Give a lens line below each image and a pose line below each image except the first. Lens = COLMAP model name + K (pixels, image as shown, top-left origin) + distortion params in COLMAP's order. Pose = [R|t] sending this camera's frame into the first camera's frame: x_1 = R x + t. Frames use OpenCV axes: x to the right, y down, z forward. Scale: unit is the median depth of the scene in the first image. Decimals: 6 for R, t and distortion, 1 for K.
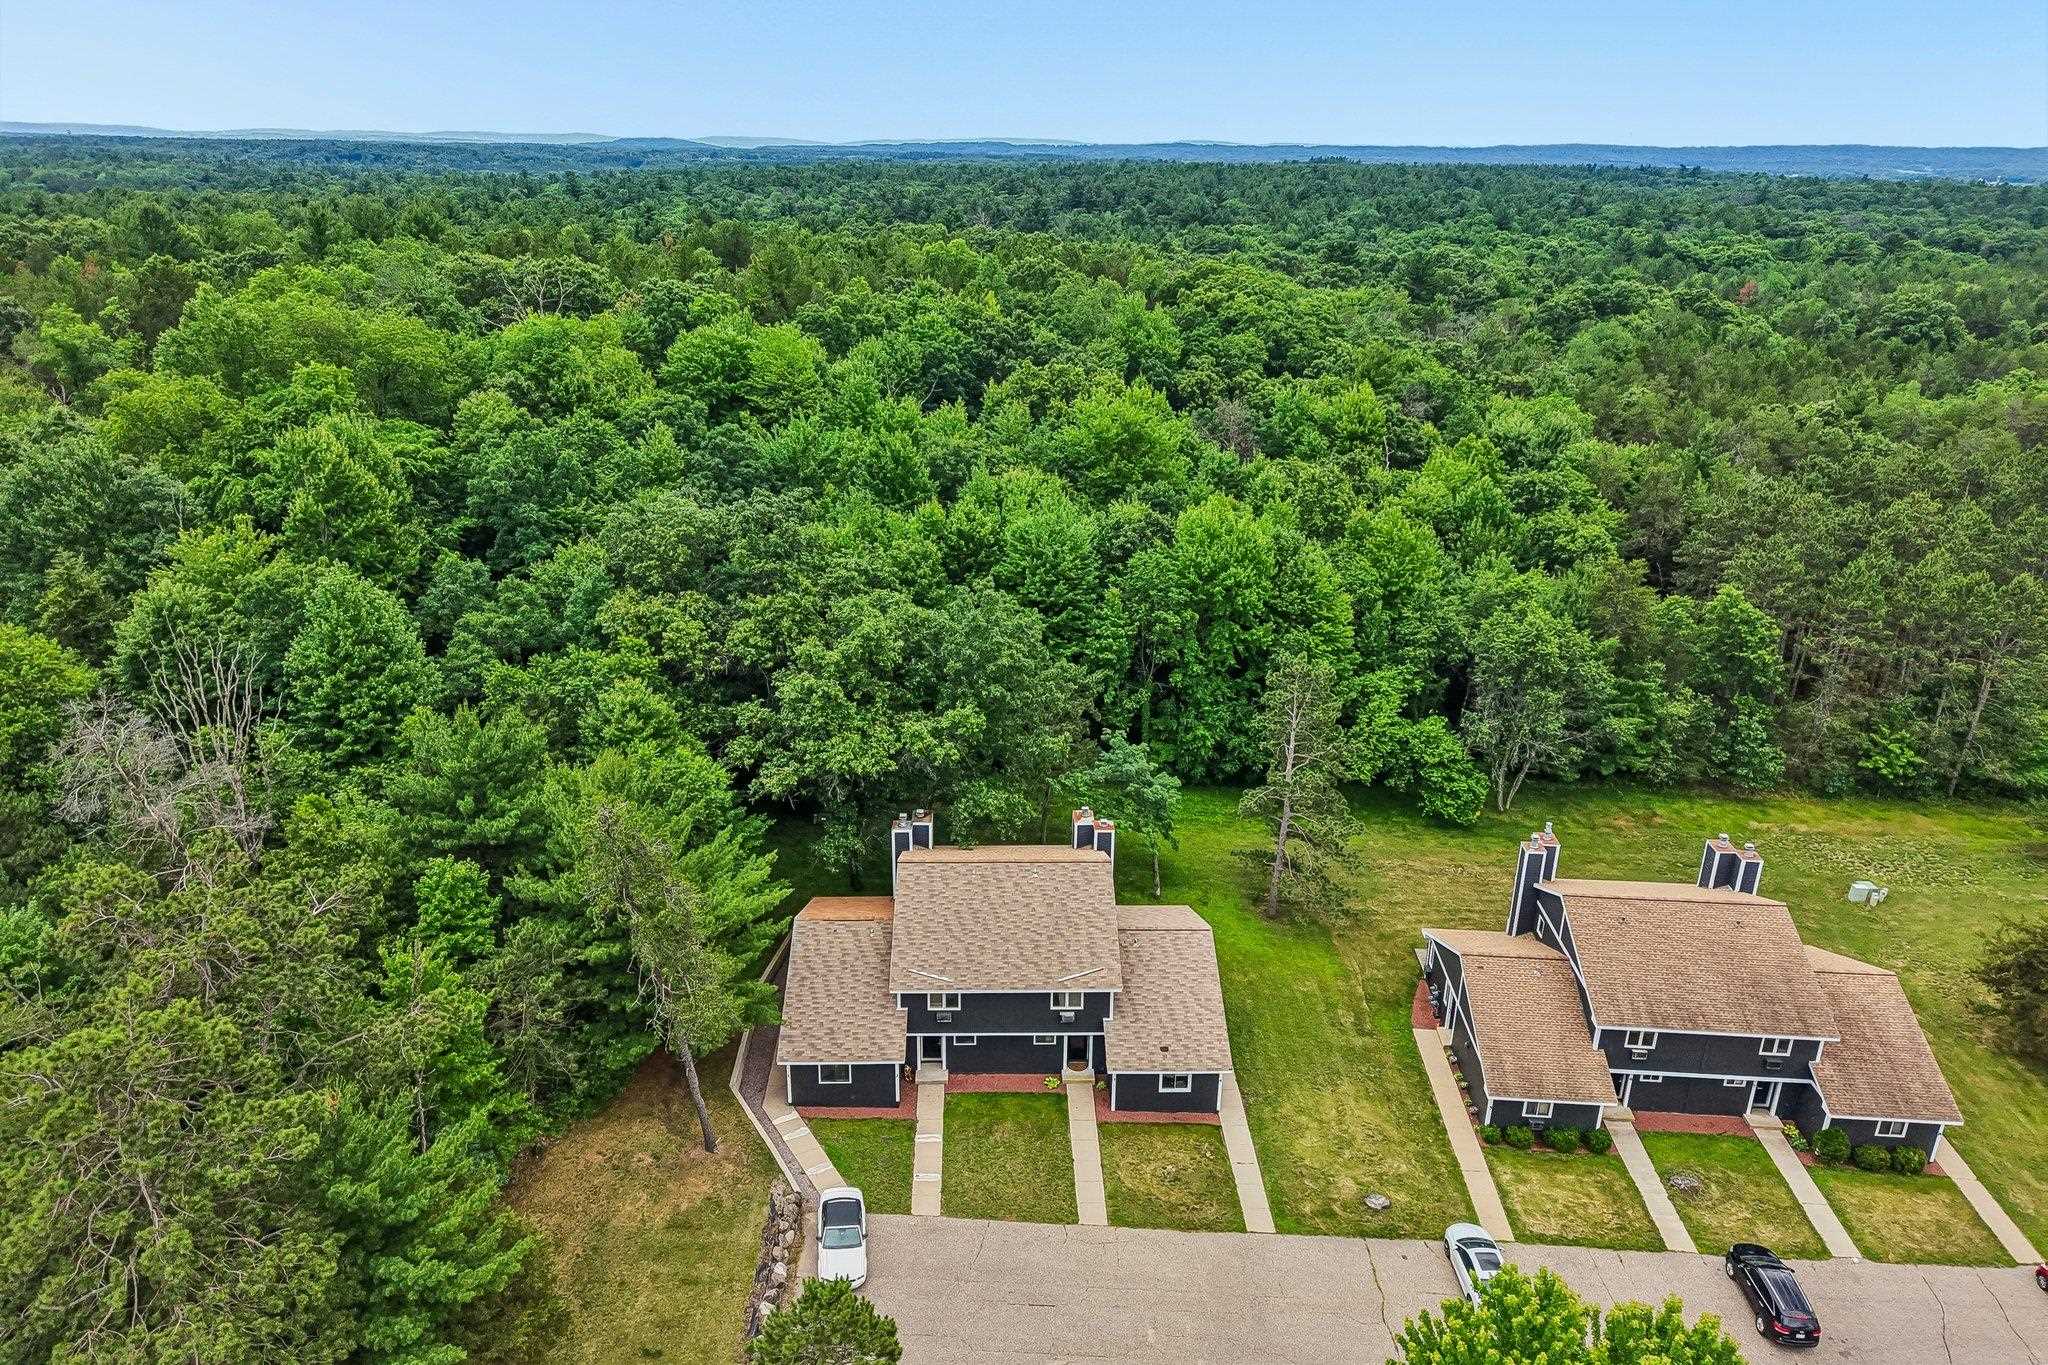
lens RADIAL K [[1370.9, 0, 1024.0], [0, 1370.9, 682.5], [0, 0, 1]] dist [0.011188, -0.001630]
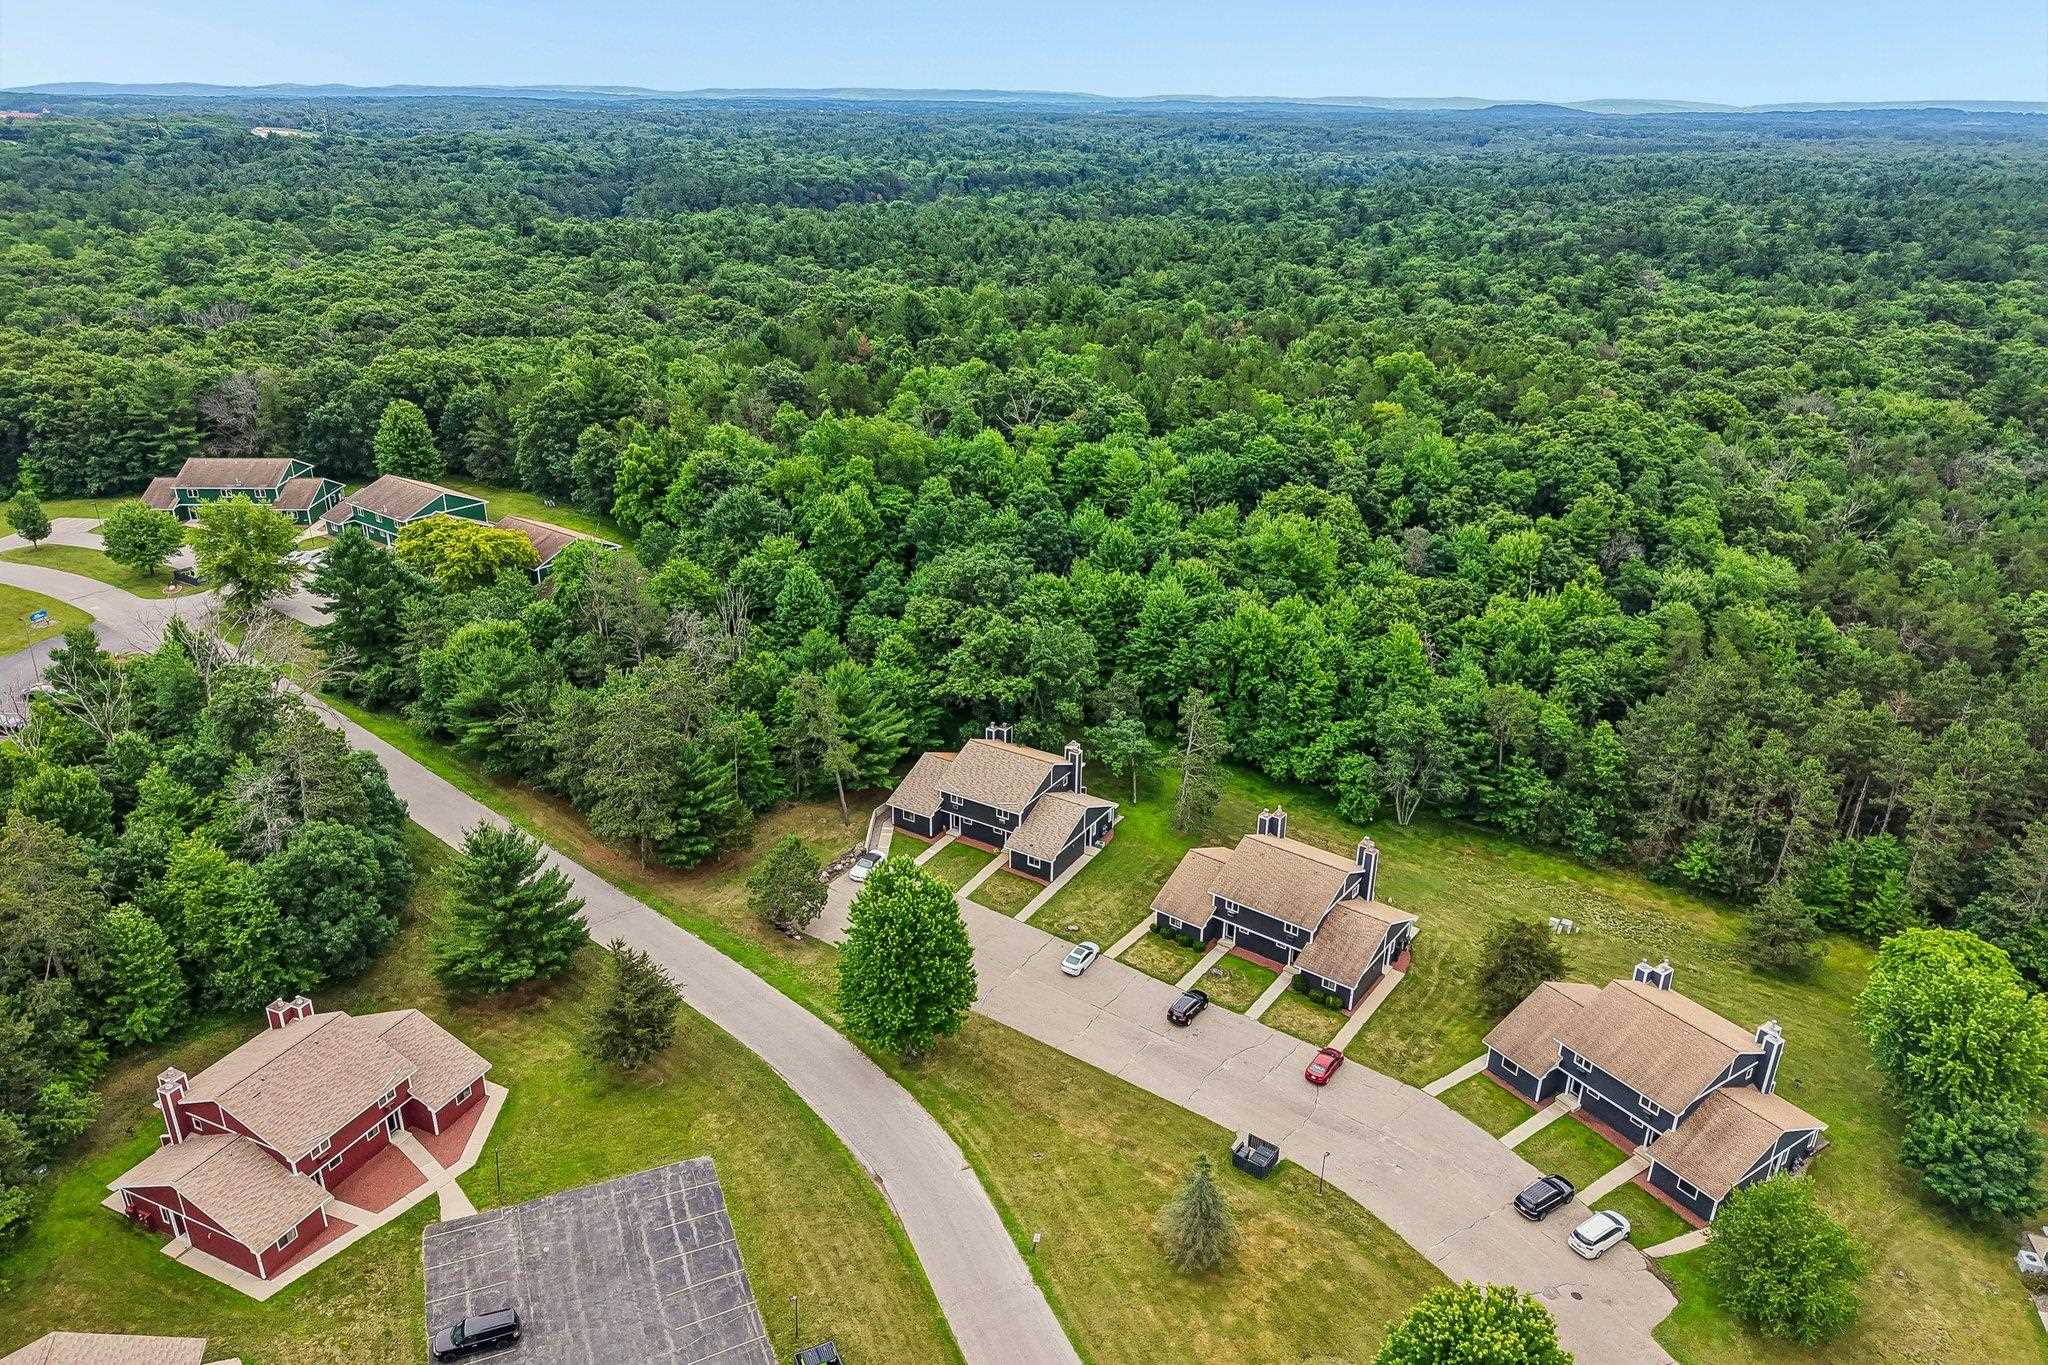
lens RADIAL K [[1359.1, 0, 1012.1], [0, 1359.1, 703.8], [0, 0, 1]] dist [0.026183, -0.029249]
pose [[0.832201, 0.222149, -0.508027, 1.001769], [-0.201268, 0.974767, 0.096547, -0.140492], [0.516655, 0.021903, 0.855913, -0.783586]]
